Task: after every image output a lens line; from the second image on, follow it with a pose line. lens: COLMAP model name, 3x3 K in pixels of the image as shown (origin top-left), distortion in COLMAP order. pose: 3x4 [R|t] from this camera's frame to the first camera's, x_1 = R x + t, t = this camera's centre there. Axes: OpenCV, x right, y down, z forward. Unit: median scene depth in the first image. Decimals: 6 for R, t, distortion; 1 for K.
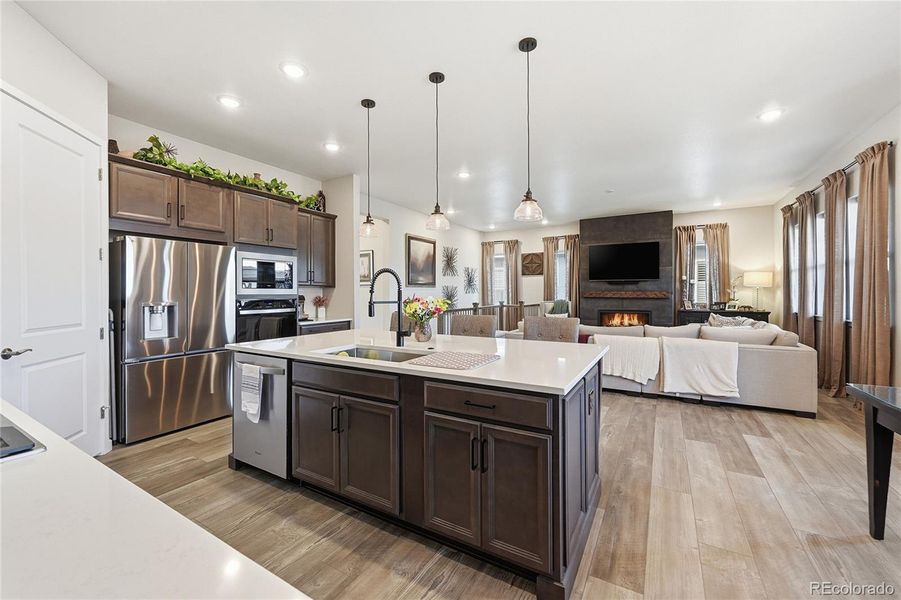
lens RADIAL K [[362.2, 0, 449.7], [0, 362.2, 293.2], [0, 0, 1]] dist [0.000856, 0.000080]
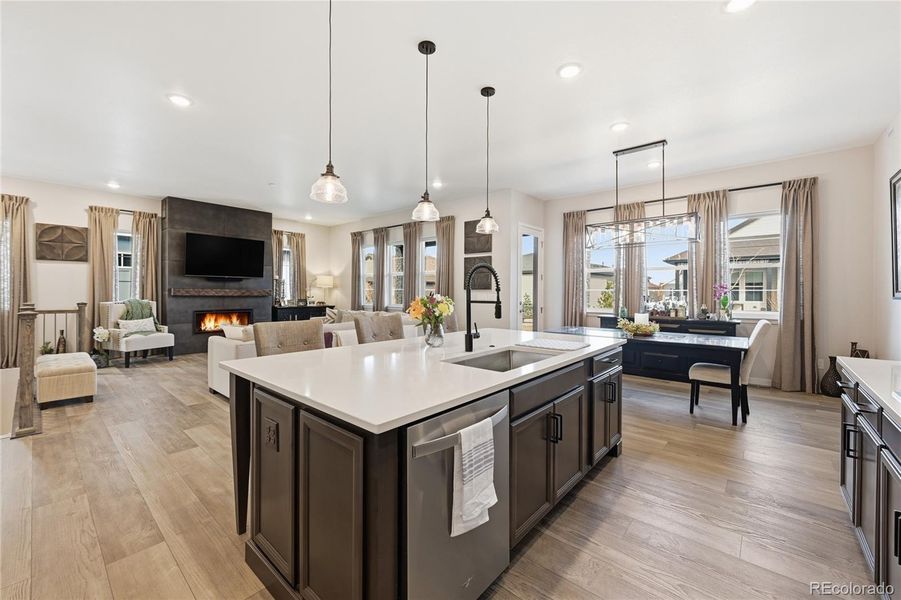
lens RADIAL K [[362.2, 0, 449.7], [0, 362.2, 293.2], [0, 0, 1]] dist [0.000856, 0.000080]
pose [[0.182241, 0.000701, 0.983254, -0.794446], [-0.006513, 0.999979, 0.000494, 0.003445], [-0.983232, -0.006494, 0.182242, 0.688301]]
